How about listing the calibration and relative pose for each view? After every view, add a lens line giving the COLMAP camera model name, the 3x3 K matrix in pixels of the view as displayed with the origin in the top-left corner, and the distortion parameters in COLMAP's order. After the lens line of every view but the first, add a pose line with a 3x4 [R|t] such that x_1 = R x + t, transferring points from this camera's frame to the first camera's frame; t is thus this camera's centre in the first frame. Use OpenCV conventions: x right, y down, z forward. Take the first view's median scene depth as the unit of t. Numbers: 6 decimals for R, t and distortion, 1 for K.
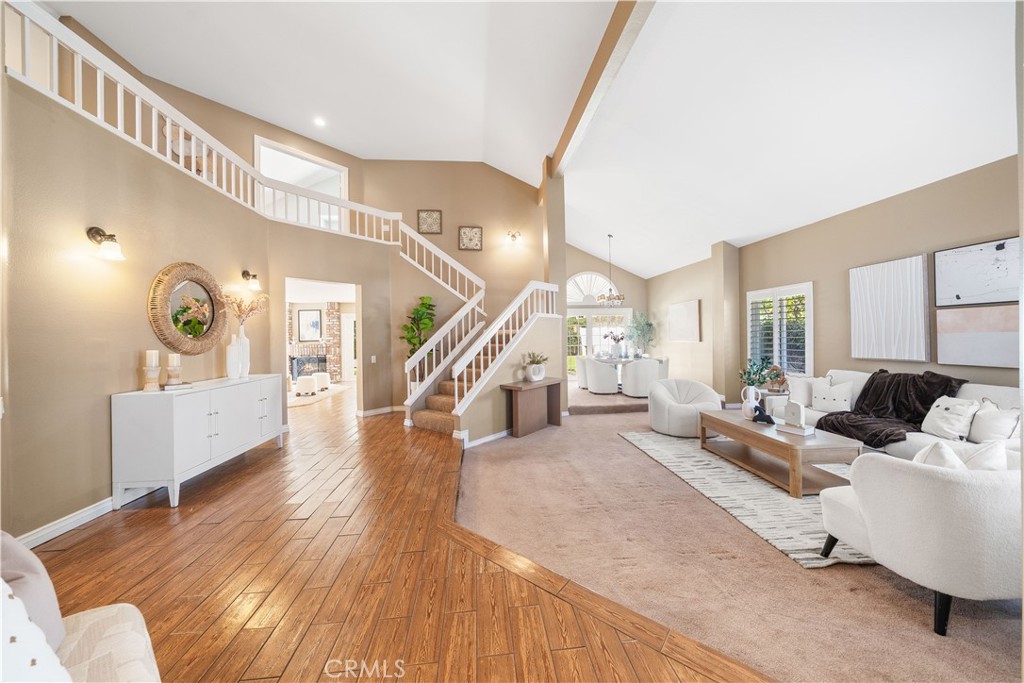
lens RADIAL K [[352.7, 0, 502.8], [0, 352.7, 337.3], [0, 0, 1]] dist [-0.001606, -0.000101]
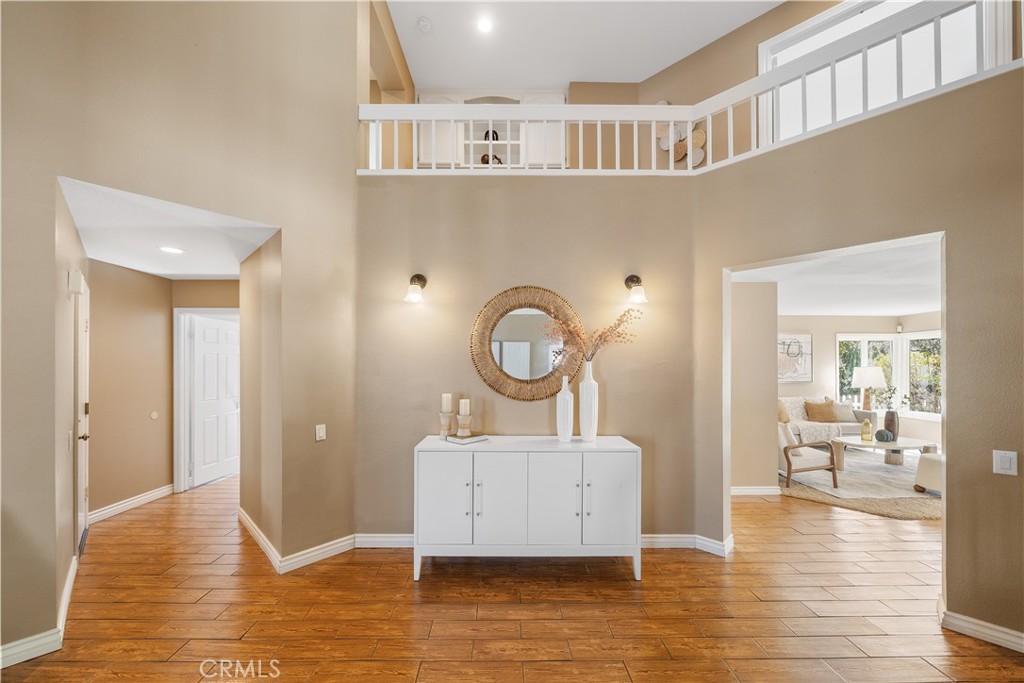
lens RADIAL K [[354.6, 0, 527.9], [0, 354.6, 365.4], [0, 0, 1]] dist [-0.009466, -0.000025]
pose [[-0.068018, 0.008154, -0.997651, -0.046118], [-0.001283, 0.999965, 0.008260, -0.024021], [0.997683, 0.001842, -0.068005, 0.653784]]
